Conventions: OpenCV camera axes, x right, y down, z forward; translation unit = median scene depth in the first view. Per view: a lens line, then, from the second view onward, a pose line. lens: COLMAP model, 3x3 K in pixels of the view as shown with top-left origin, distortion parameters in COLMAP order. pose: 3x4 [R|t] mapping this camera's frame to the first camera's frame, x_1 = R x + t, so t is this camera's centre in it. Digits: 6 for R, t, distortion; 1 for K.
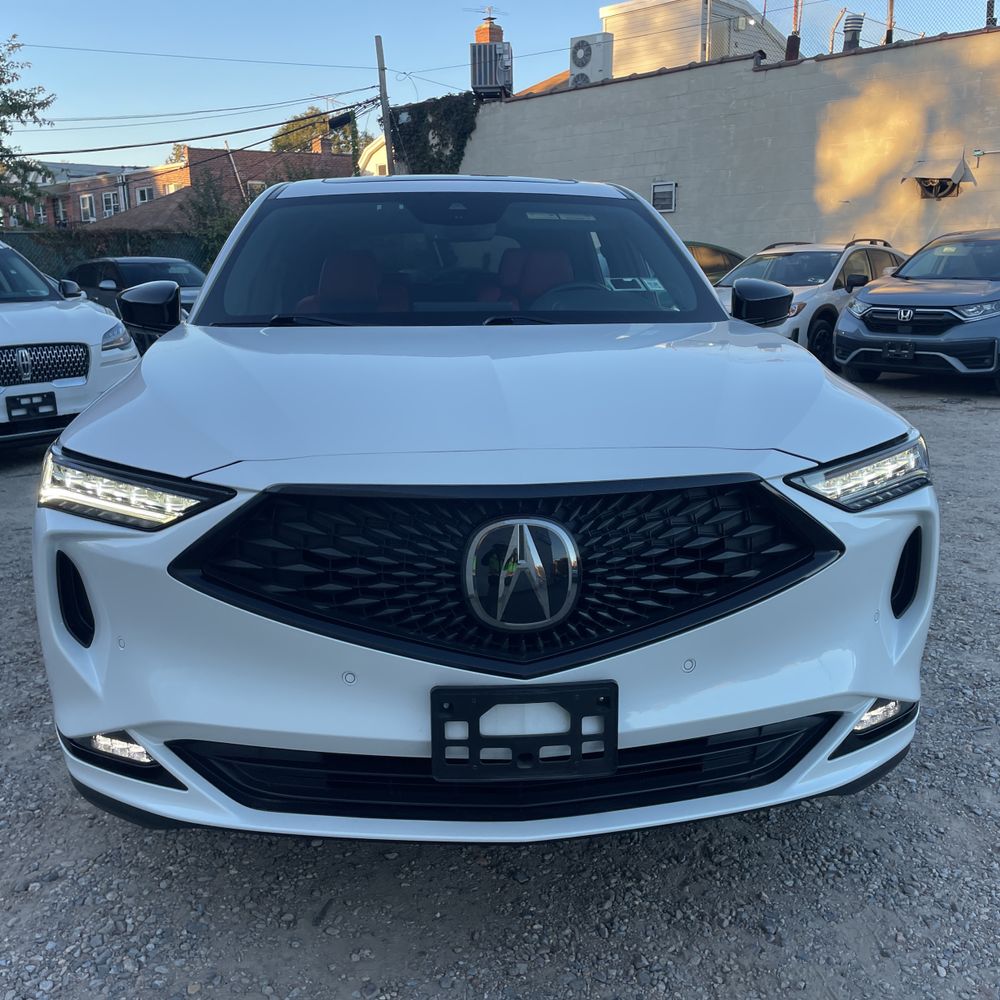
lens RADIAL K [[1010.4, 0, 496.9], [0, 1010.4, 498.3], [0, 0, 1]] dist [0.082936, -0.100927]
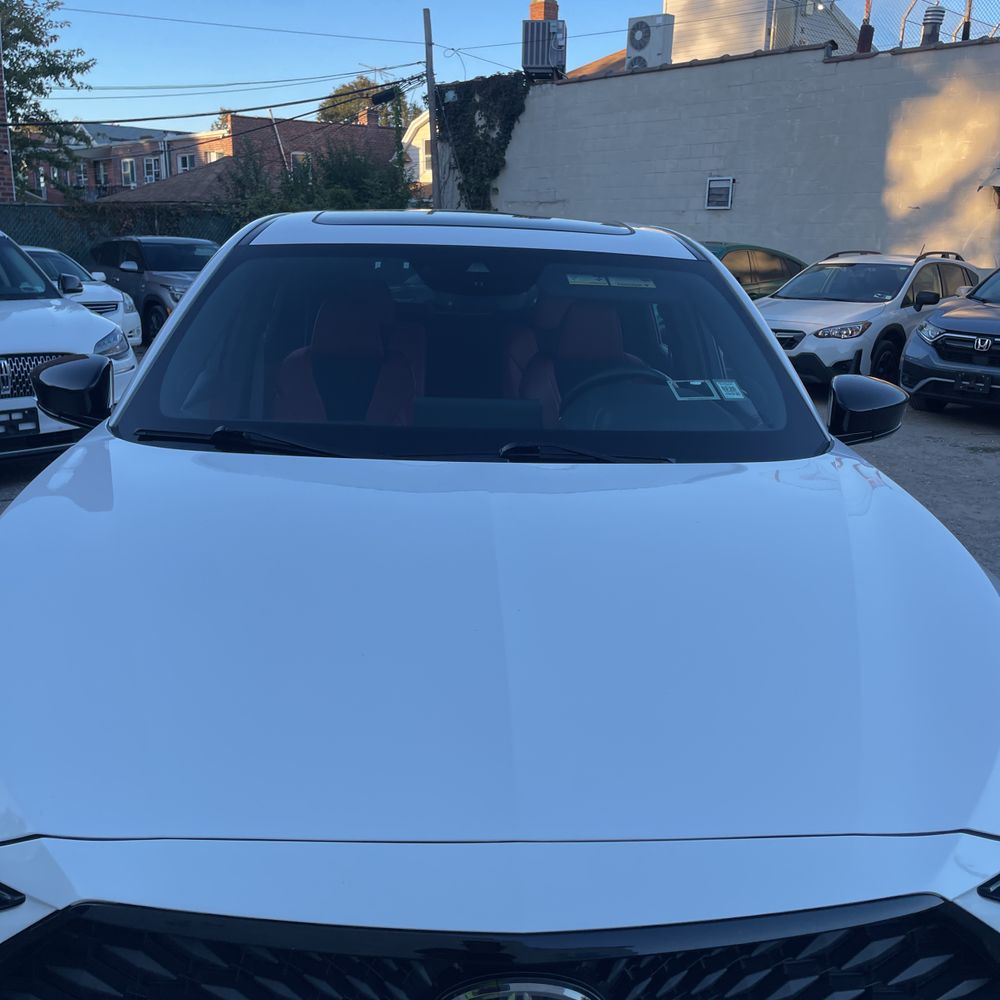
lens RADIAL K [[1008.2, 0, 507.0], [0, 1008.2, 505.0], [0, 0, 1]] dist [0.083659, -0.110938]
pose [[0.998652, 0.046751, -0.022566, 0.001844], [-0.046072, 0.998496, 0.029716, -0.027241], [0.023921, -0.028636, 0.999304, 0.046782]]
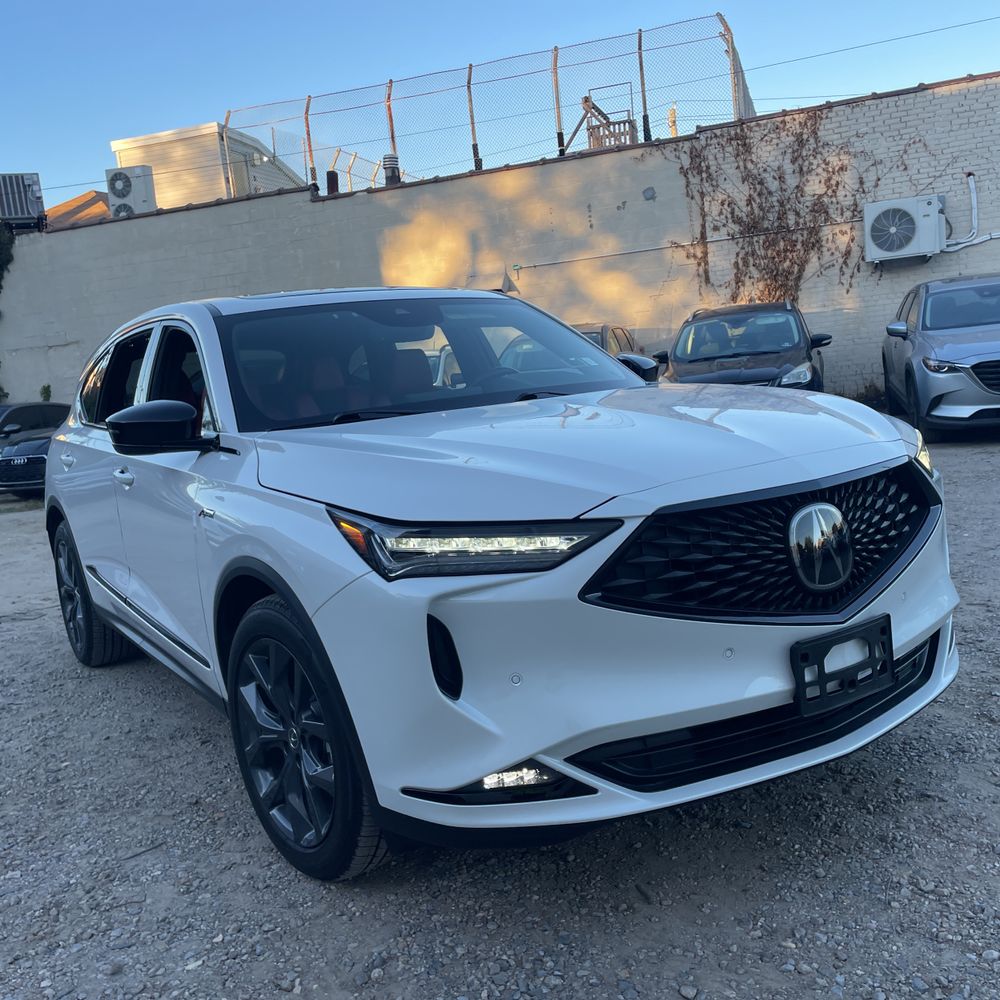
lens RADIAL K [[1004.9, 0, 512.6], [0, 1004.9, 493.6], [0, 0, 1]] dist [0.098341, -0.125938]
pose [[0.876320, -0.142481, 0.460177, -0.098172], [0.195340, 0.978299, -0.069086, 0.002002], [-0.440347, 0.150433, 0.885135, -0.001221]]
